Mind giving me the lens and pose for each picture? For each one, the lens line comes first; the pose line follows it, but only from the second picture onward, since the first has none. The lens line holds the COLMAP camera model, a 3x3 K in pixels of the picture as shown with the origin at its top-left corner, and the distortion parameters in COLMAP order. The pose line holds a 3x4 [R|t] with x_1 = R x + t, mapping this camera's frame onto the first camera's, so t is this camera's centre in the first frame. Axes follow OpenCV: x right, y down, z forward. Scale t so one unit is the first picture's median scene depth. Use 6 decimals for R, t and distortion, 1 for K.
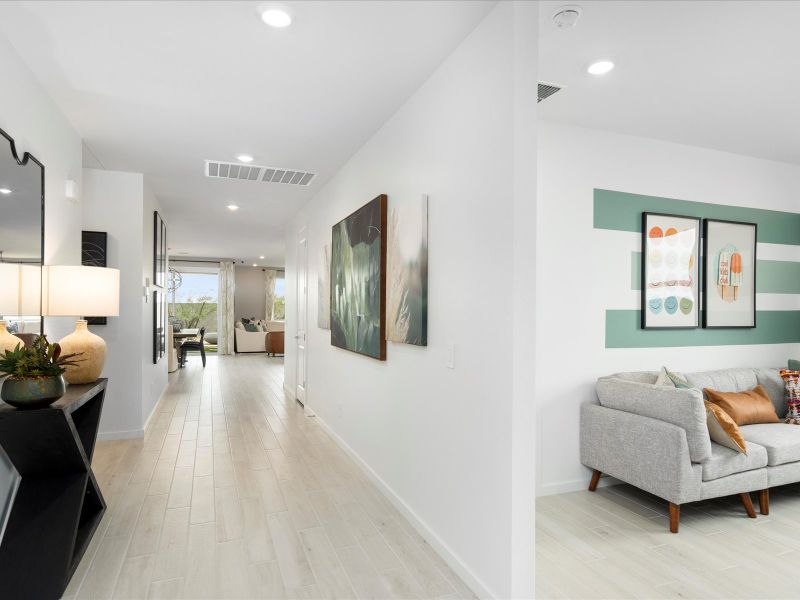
lens RADIAL K [[483.0, 0, 394.3], [0, 483.0, 303.4], [0, 0, 1]] dist [-0.007492, 0.008026]
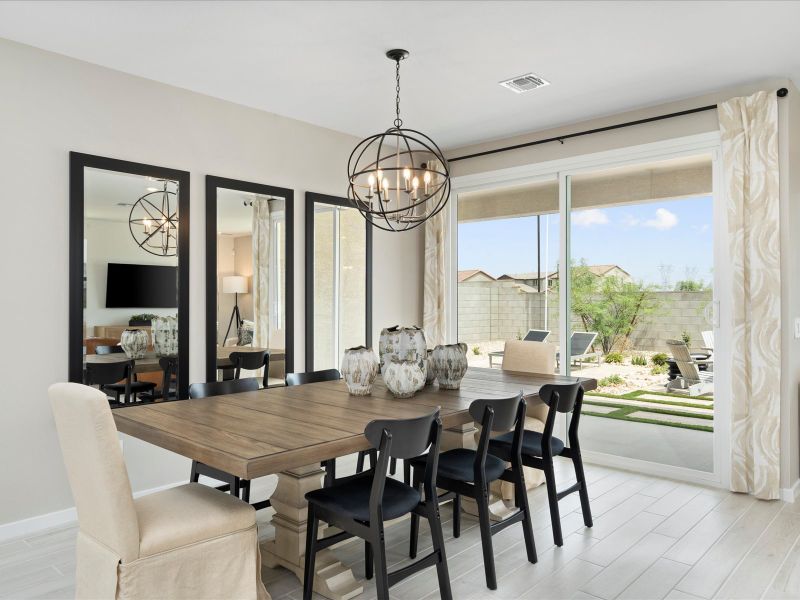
lens RADIAL K [[586.5, 0, 397.1], [0, 586.5, 296.2], [0, 0, 1]] dist [0.006881, -0.006630]
pose [[0.441887, -0.011437, -0.896998, -0.152541], [0.011800, 0.999906, -0.006936, 0.009672], [0.896993, -0.007520, 0.441980, 0.656121]]
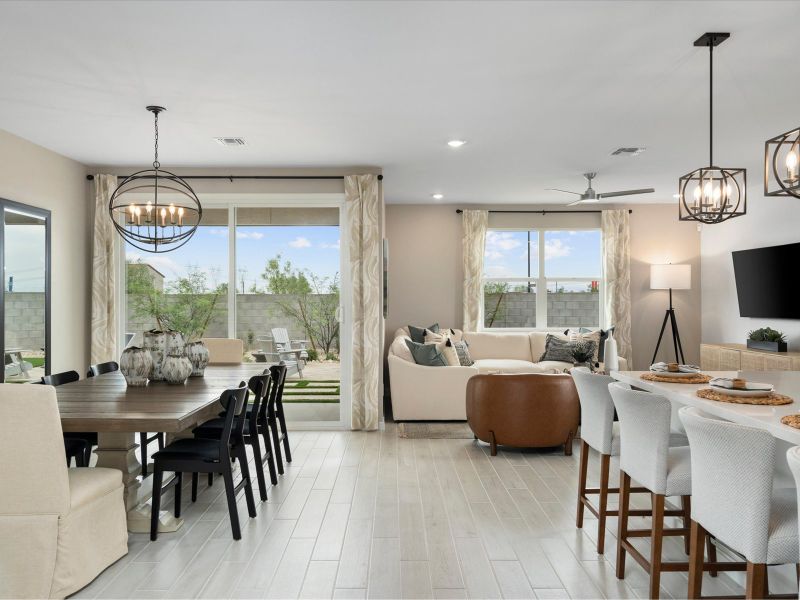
lens RADIAL K [[608.4, 0, 396.3], [0, 608.4, 299.4], [0, 0, 1]] dist [-0.003222, -0.006459]
pose [[0.935494, -0.005736, -0.353295, -0.145847], [0.008381, 0.999947, 0.005958, 0.004673], [0.353242, -0.008535, 0.935493, 0.525748]]
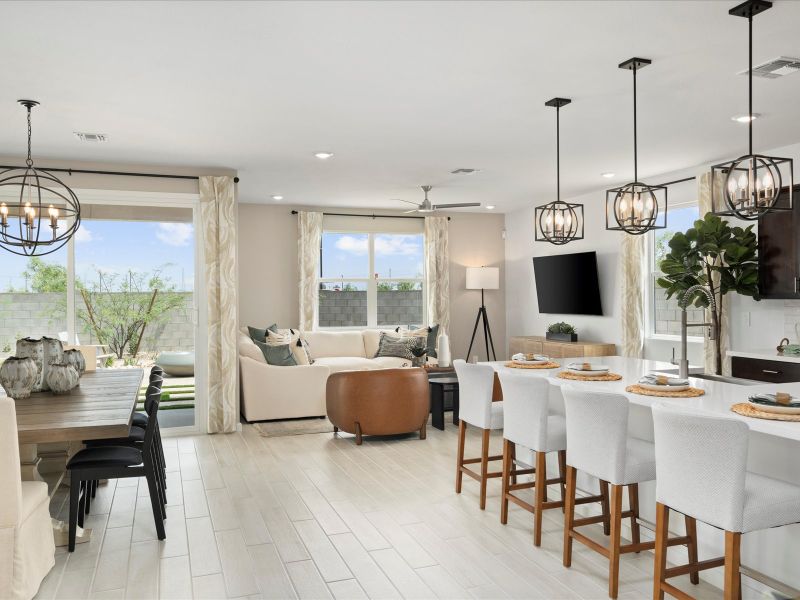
lens RADIAL K [[640.1, 0, 400.8], [0, 640.1, 295.4], [0, 0, 1]] dist [-0.009236, -0.003403]
pose [[0.999904, -0.010386, -0.009183, -0.186955], [0.010475, 0.999898, 0.009726, -0.000230], [0.009081, -0.009821, 0.999911, 0.472695]]
